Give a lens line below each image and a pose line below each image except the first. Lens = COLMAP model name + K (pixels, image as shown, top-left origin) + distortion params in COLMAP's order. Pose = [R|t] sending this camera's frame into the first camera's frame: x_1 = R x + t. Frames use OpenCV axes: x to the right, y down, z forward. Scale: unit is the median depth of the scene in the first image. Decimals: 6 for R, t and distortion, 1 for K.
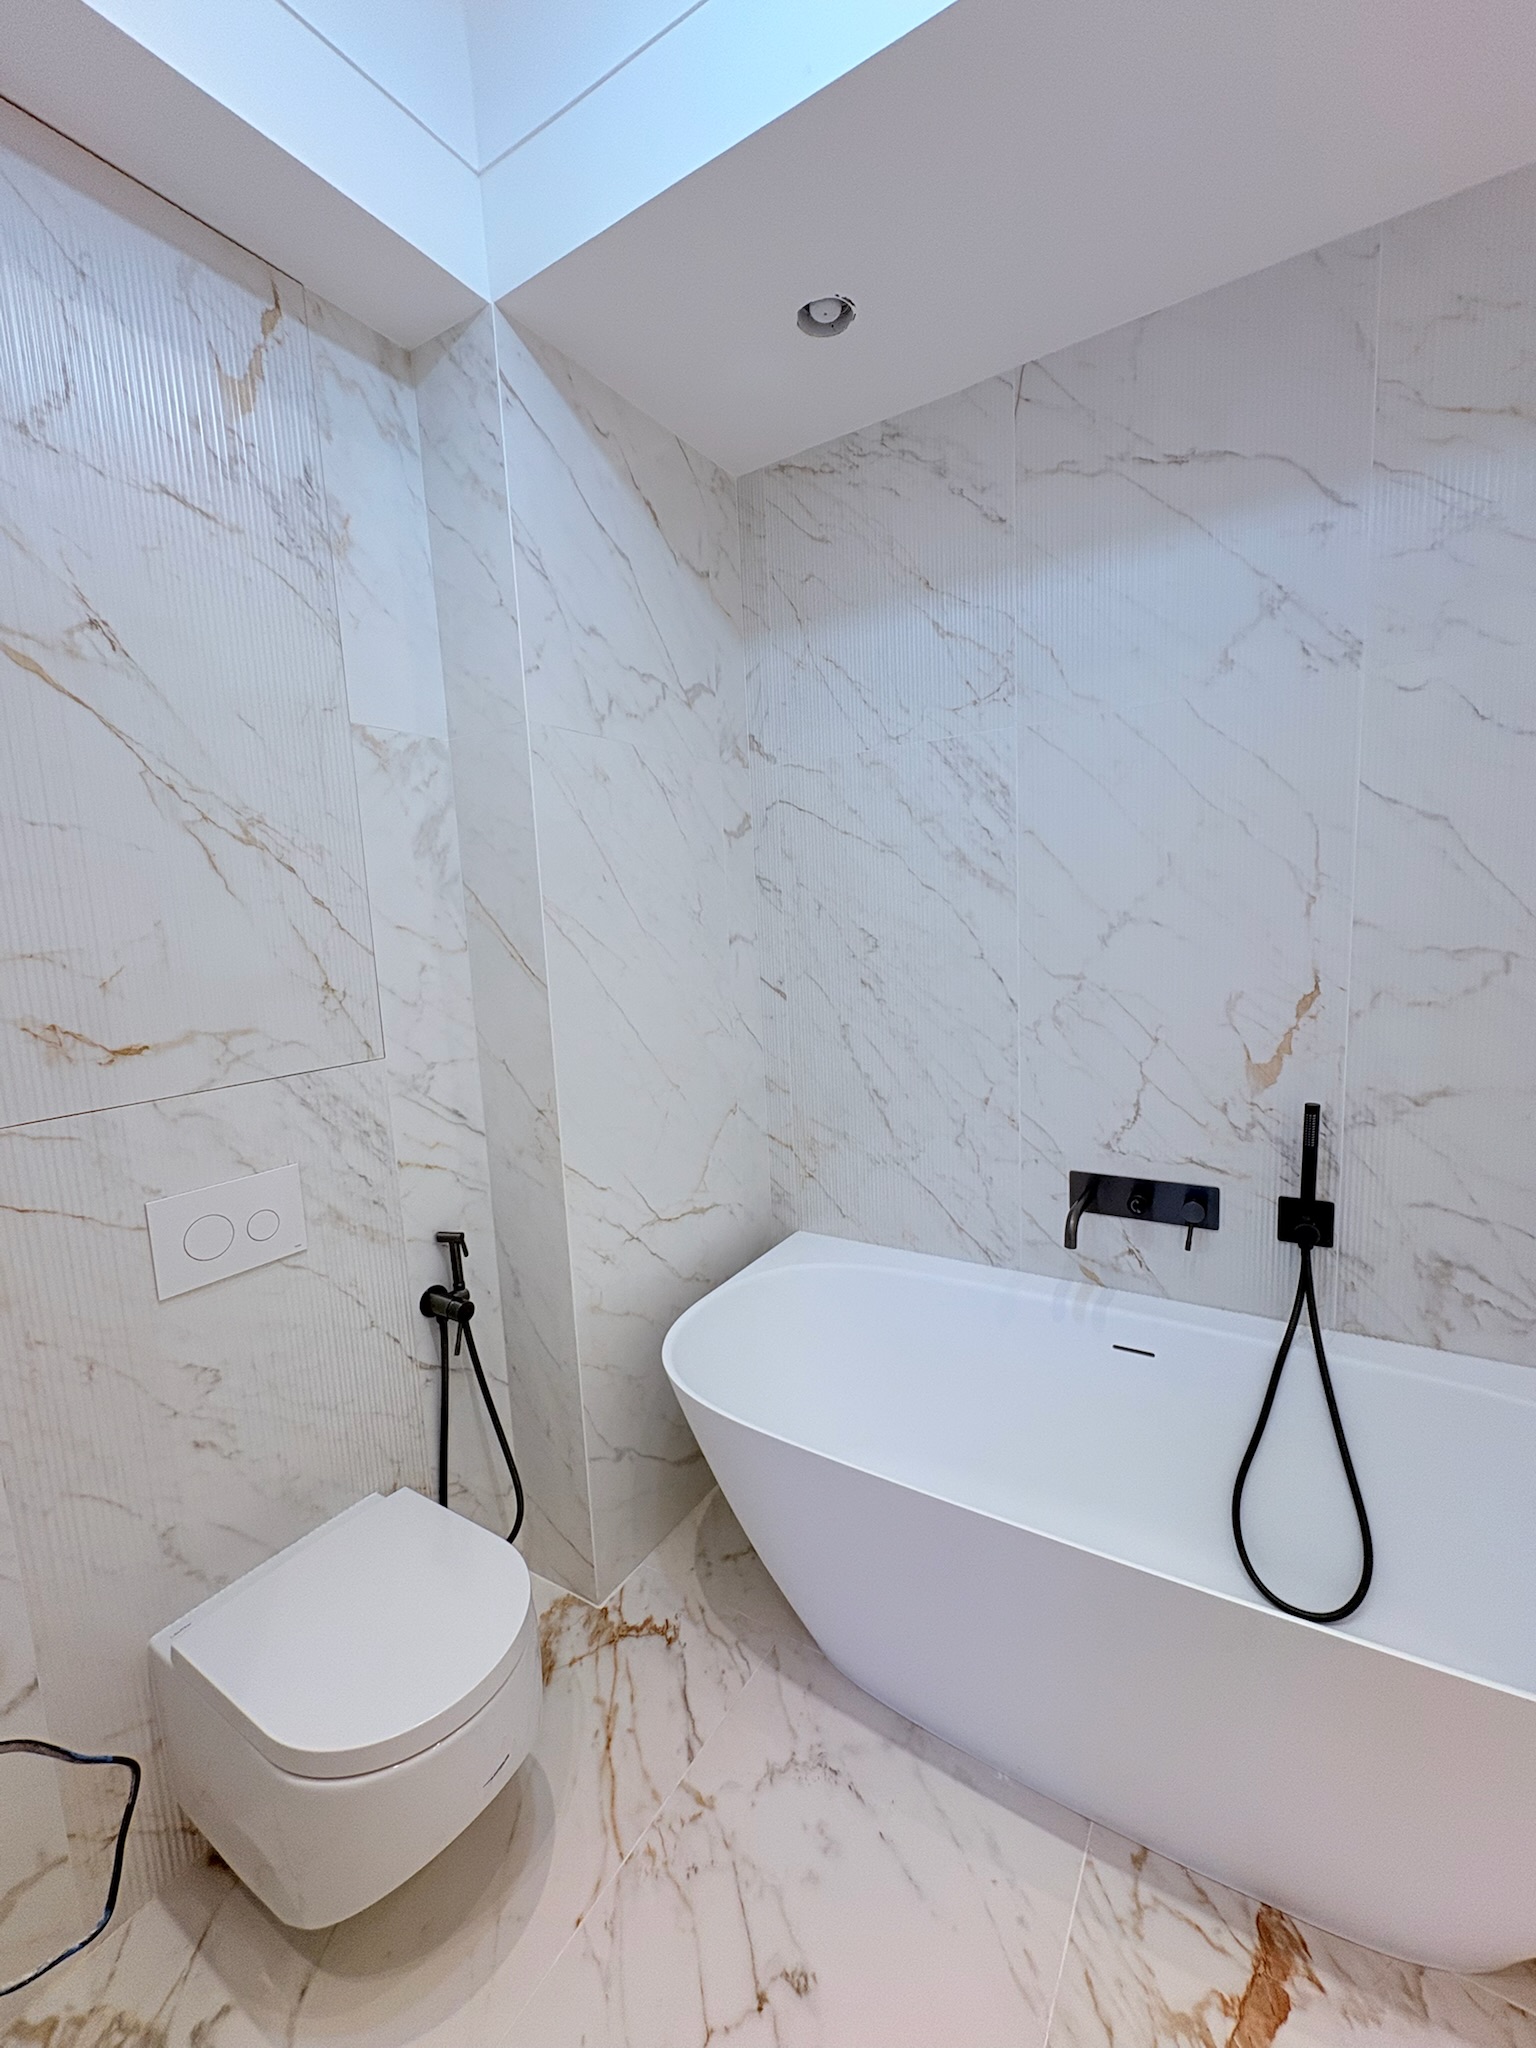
lens RADIAL K [[819.6, 0, 769.8], [0, 819.6, 1020.4], [0, 0, 1]] dist [-0.000289, 0.000472]
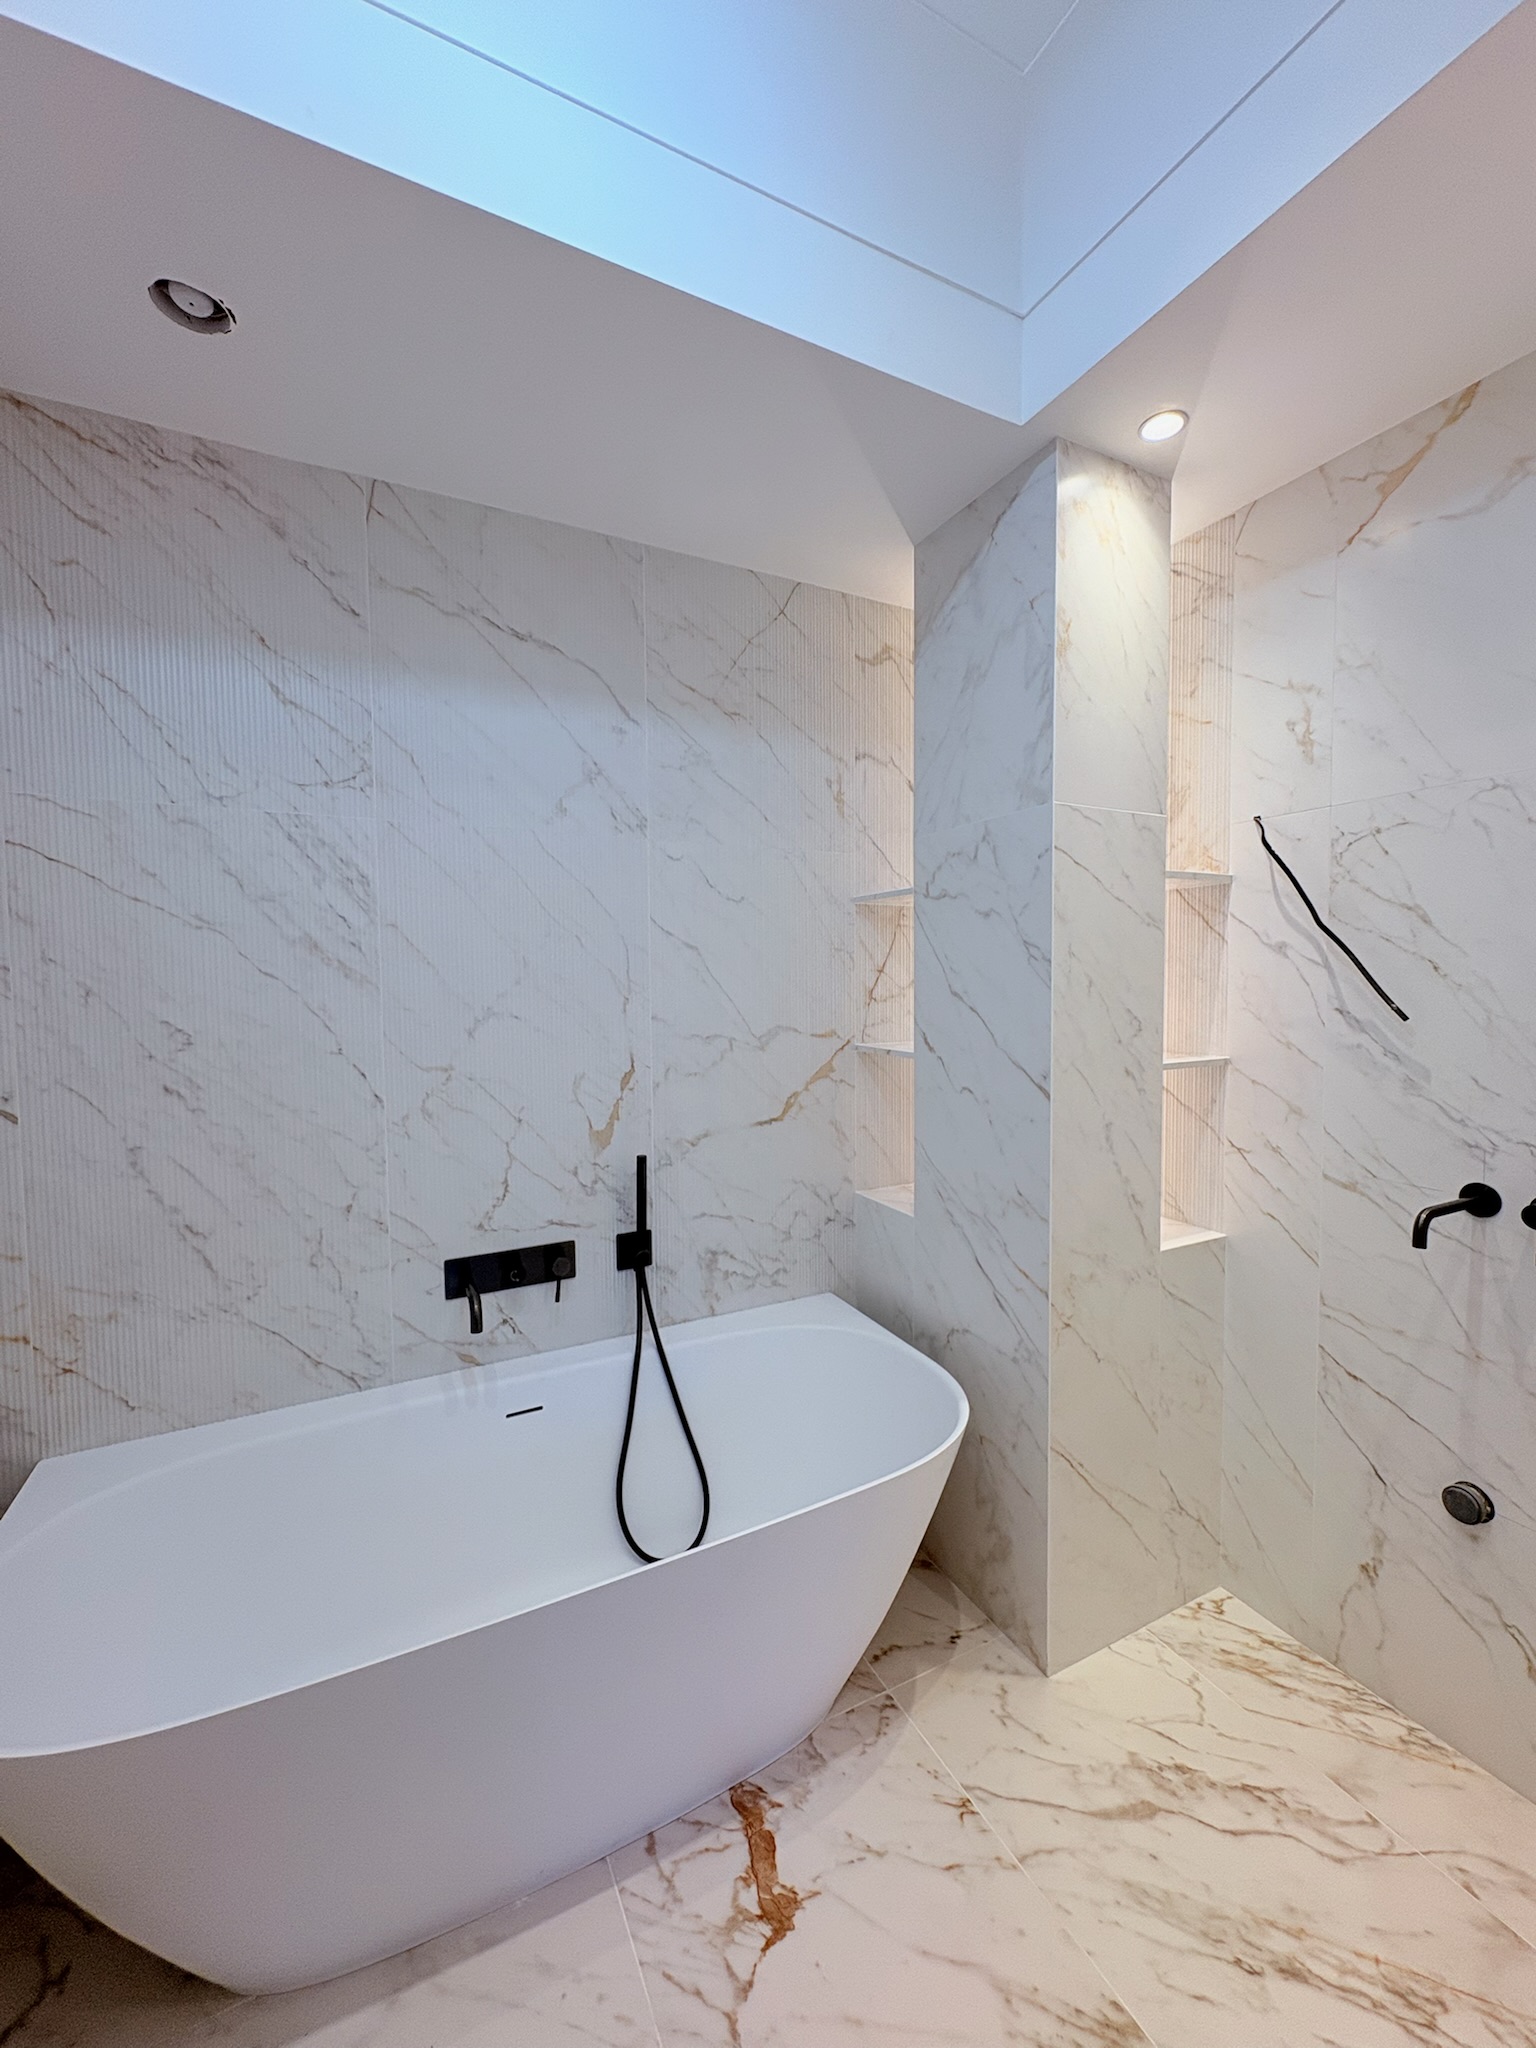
lens RADIAL K [[817.1, 0, 771.5], [0, 817.1, 1019.9], [0, 0, 1]] dist [-0.000973, 0.000668]
pose [[0.512152, 0.000767, 0.858894, -0.325853], [0.092115, 0.994183, -0.055815, -0.020038], [-0.853941, 0.107703, 0.509102, 0.126039]]
